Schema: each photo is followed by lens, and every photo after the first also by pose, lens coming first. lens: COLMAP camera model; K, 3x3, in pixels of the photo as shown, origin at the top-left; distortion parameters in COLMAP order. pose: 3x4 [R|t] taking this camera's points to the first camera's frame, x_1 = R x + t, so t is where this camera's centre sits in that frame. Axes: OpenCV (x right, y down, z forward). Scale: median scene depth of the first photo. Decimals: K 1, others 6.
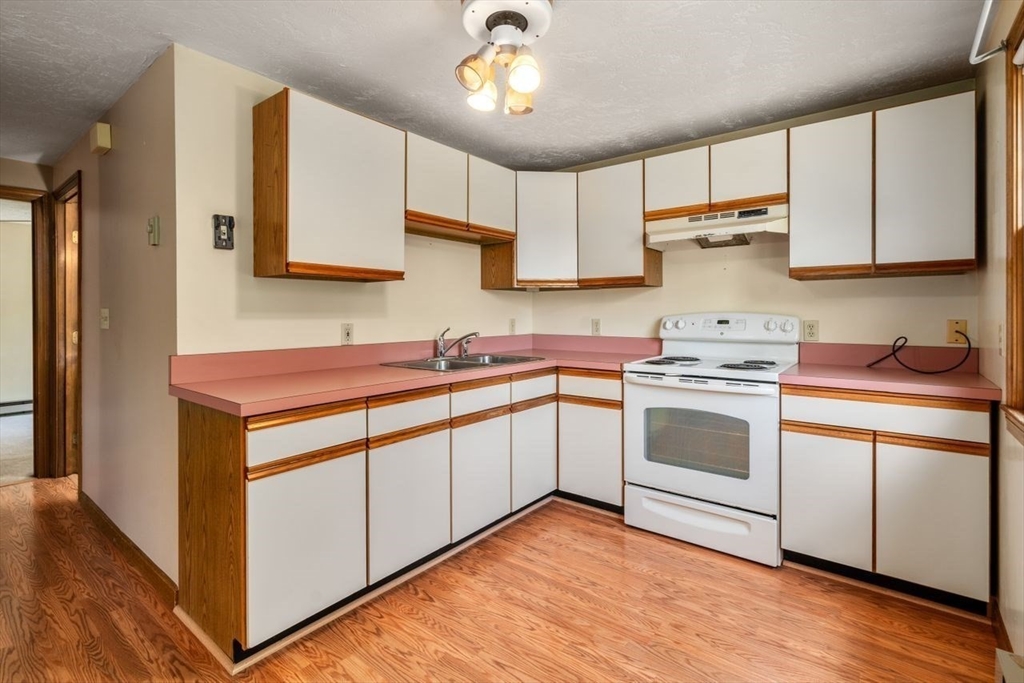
lens RADIAL K [[483.7, 0, 517.1], [0, 483.7, 311.8], [0, 0, 1]] dist [-0.000357, 0.000340]
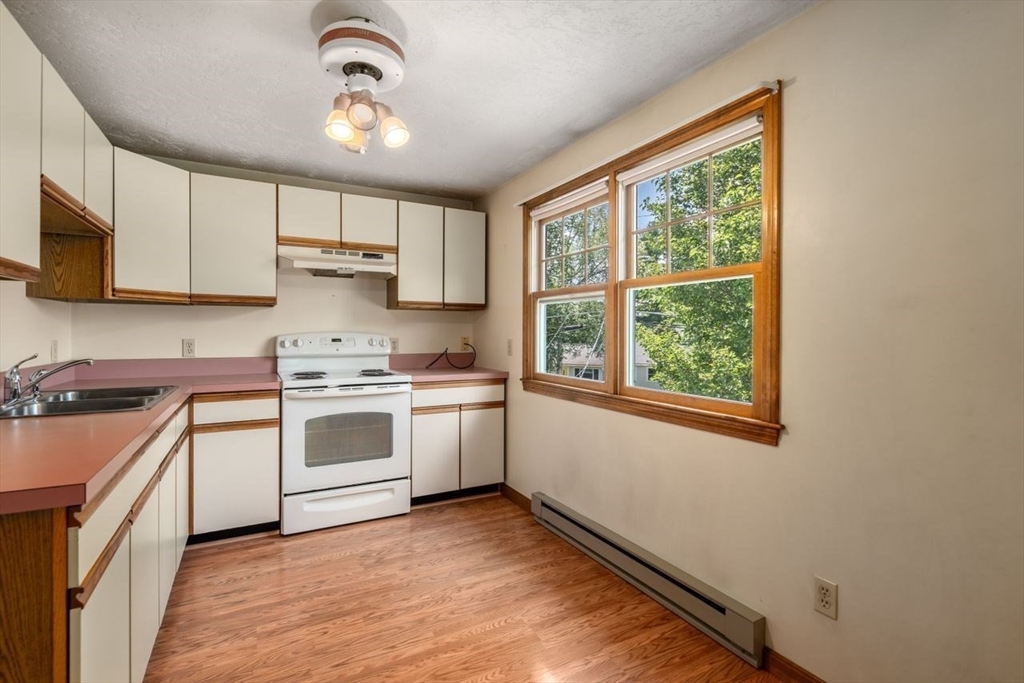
lens RADIAL K [[469.5, 0, 512.4], [0, 469.5, 330.9], [0, 0, 1]] dist [-0.001649, -0.000012]
pose [[0.392448, 0.005095, 0.919760, -0.528113], [-0.008029, 0.999966, -0.002114, -0.003122], [-0.919739, -0.006555, 0.392476, 0.158363]]
